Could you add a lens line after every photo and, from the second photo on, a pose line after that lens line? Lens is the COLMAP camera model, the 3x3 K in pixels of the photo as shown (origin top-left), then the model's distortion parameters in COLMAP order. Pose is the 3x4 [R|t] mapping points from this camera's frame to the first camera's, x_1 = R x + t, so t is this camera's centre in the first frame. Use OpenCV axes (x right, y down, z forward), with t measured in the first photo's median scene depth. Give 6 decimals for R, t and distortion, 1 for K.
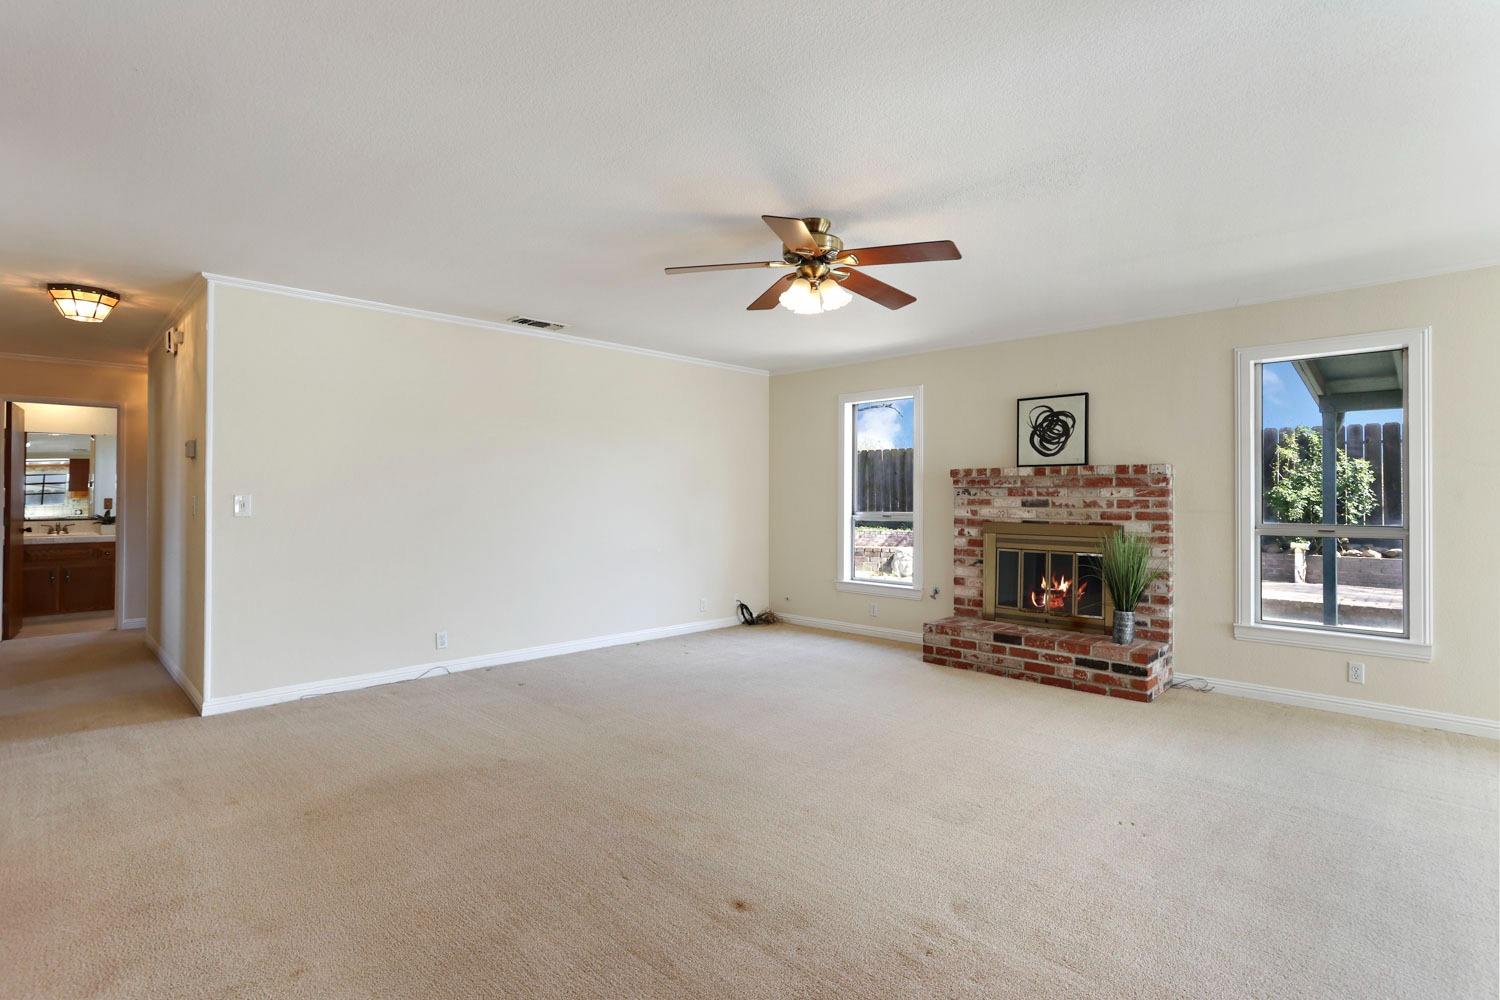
lens RADIAL K [[724.6, 0, 751.2], [0, 724.6, 493.4], [0, 0, 1]] dist [-0.076012, 0.038008]
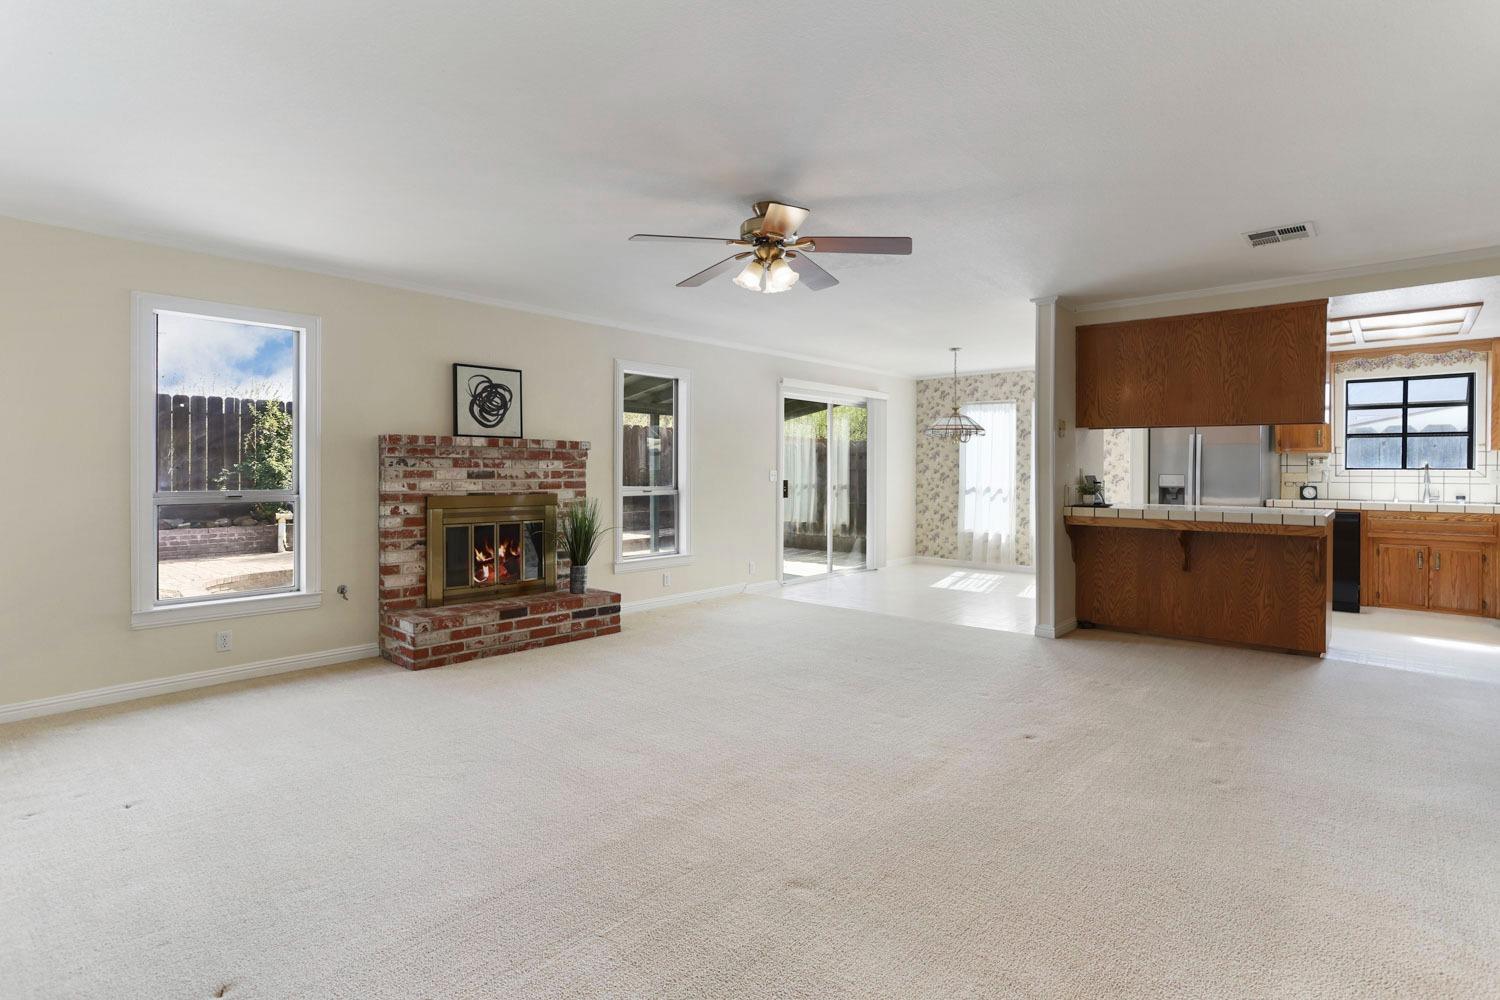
lens RADIAL K [[755.2, 0, 764.4], [0, 755.2, 478.1], [0, 0, 1]] dist [-0.000792, -0.000049]
pose [[-0.063448, -0.012862, 0.997902, -0.652524], [-0.008539, 0.999887, 0.012344, 0.002288], [-0.997949, -0.007738, -0.063551, 0.680900]]
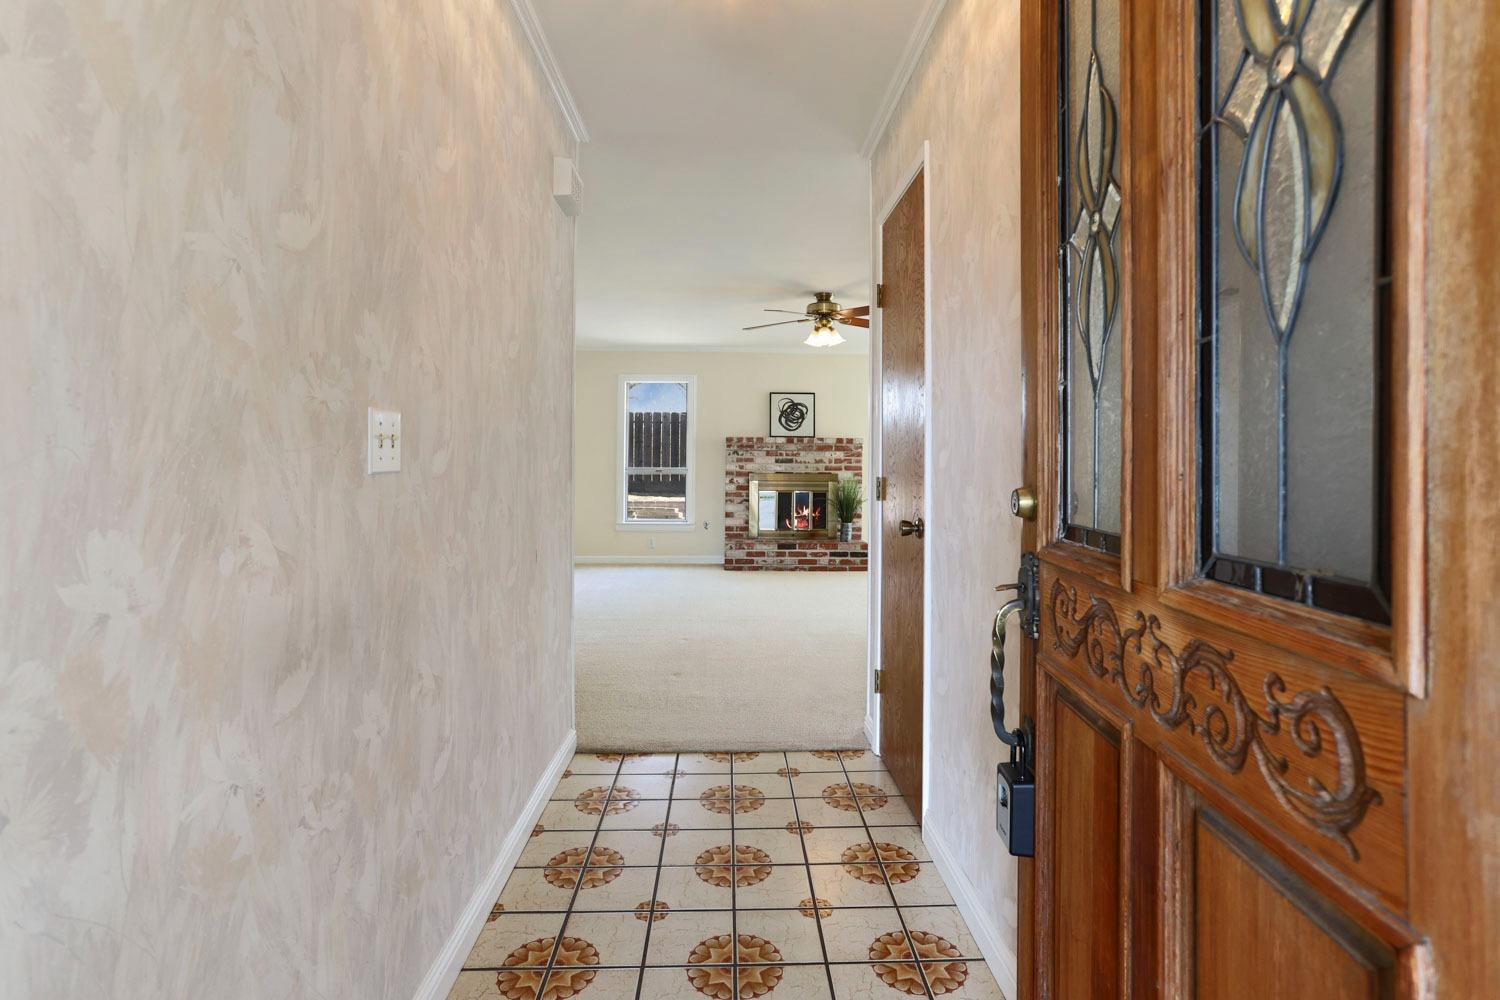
lens RADIAL K [[735.3, 0, 766.5], [0, 735.3, 484.4], [0, 0, 1]] dist [-0.072858, 0.029980]
pose [[0.663482, -0.016553, 0.748009, -0.824657], [-0.009008, 0.999506, 0.030108, 0.017272], [-0.748138, -0.026714, 0.663005, -0.031525]]
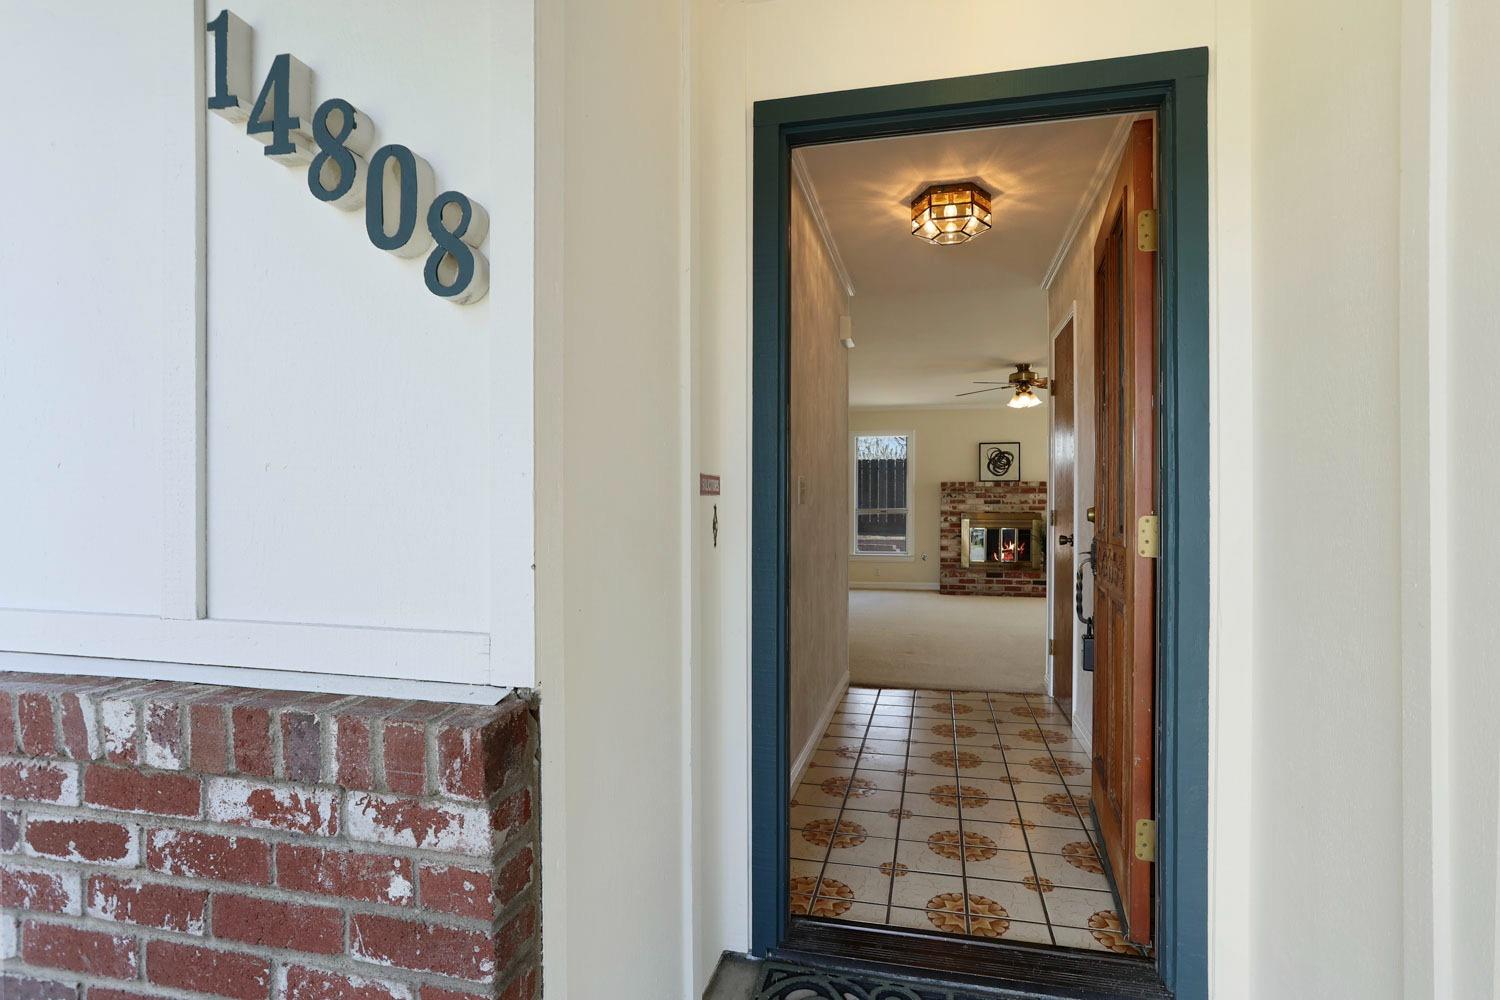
lens RADIAL K [[762.6, 0, 757.7], [0, 762.6, 521.7], [0, 0, 1]] dist [-0.050104, 0.000344]
pose [[0.846033, -0.009757, 0.533041, -1.120771], [-0.001737, 0.999777, 0.021057, 0.024380], [-0.533127, -0.018741, 0.845827, -0.300532]]
